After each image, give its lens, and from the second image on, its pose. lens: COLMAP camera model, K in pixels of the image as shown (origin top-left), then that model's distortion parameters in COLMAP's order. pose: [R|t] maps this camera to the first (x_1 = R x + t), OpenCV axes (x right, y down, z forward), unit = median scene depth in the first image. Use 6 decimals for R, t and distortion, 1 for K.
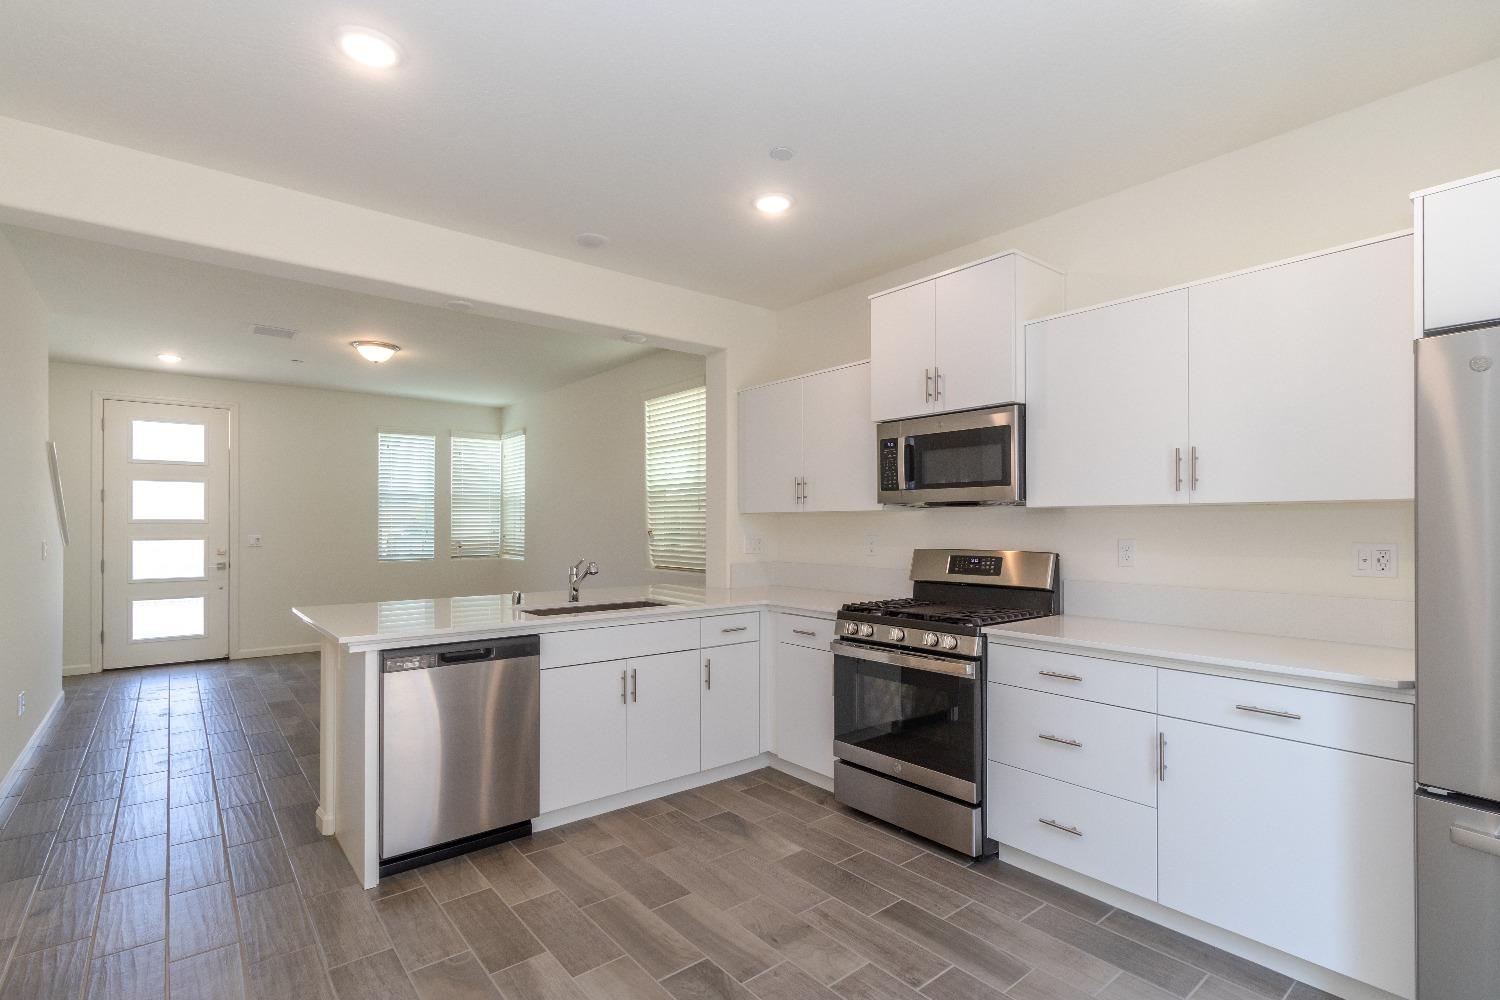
lens RADIAL K [[701.6, 0, 748.1], [0, 701.6, 531.1], [0, 0, 1]] dist [0.000050, -0.000121]
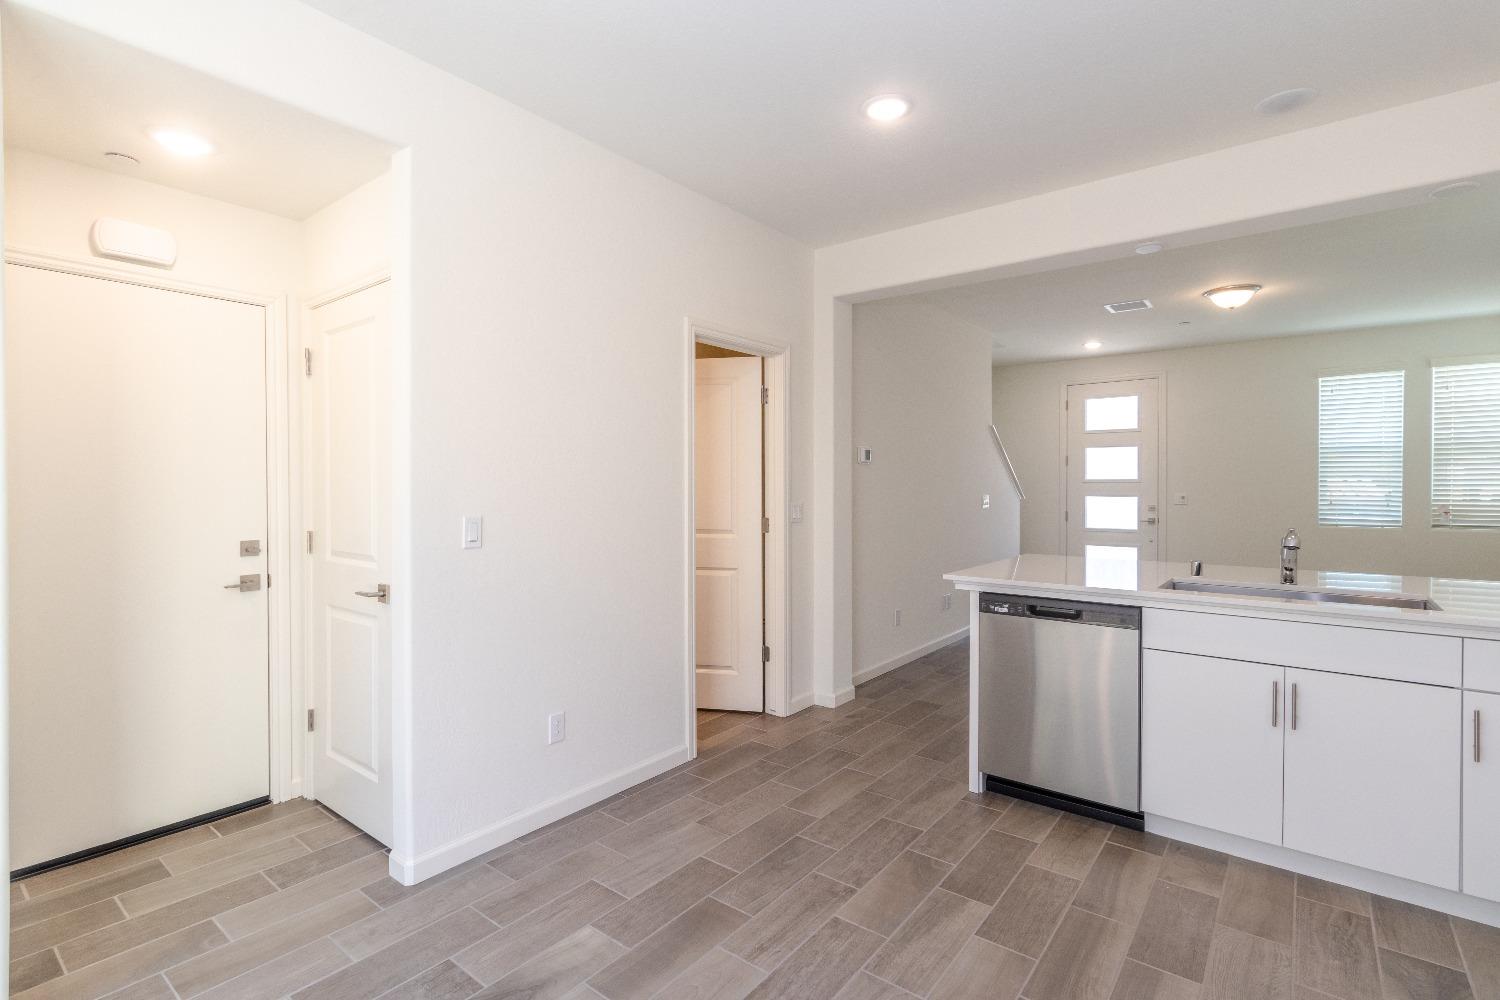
lens RADIAL K [[703.9, 0, 750.0], [0, 703.9, 500.0], [0, 0, 1]] dist [0.000777, -0.000092]
pose [[0.217316, 0.021449, -0.975866, 0.415067], [-0.007969, 0.999764, 0.020200, -0.001501], [0.976069, 0.003387, 0.217436, 0.297961]]
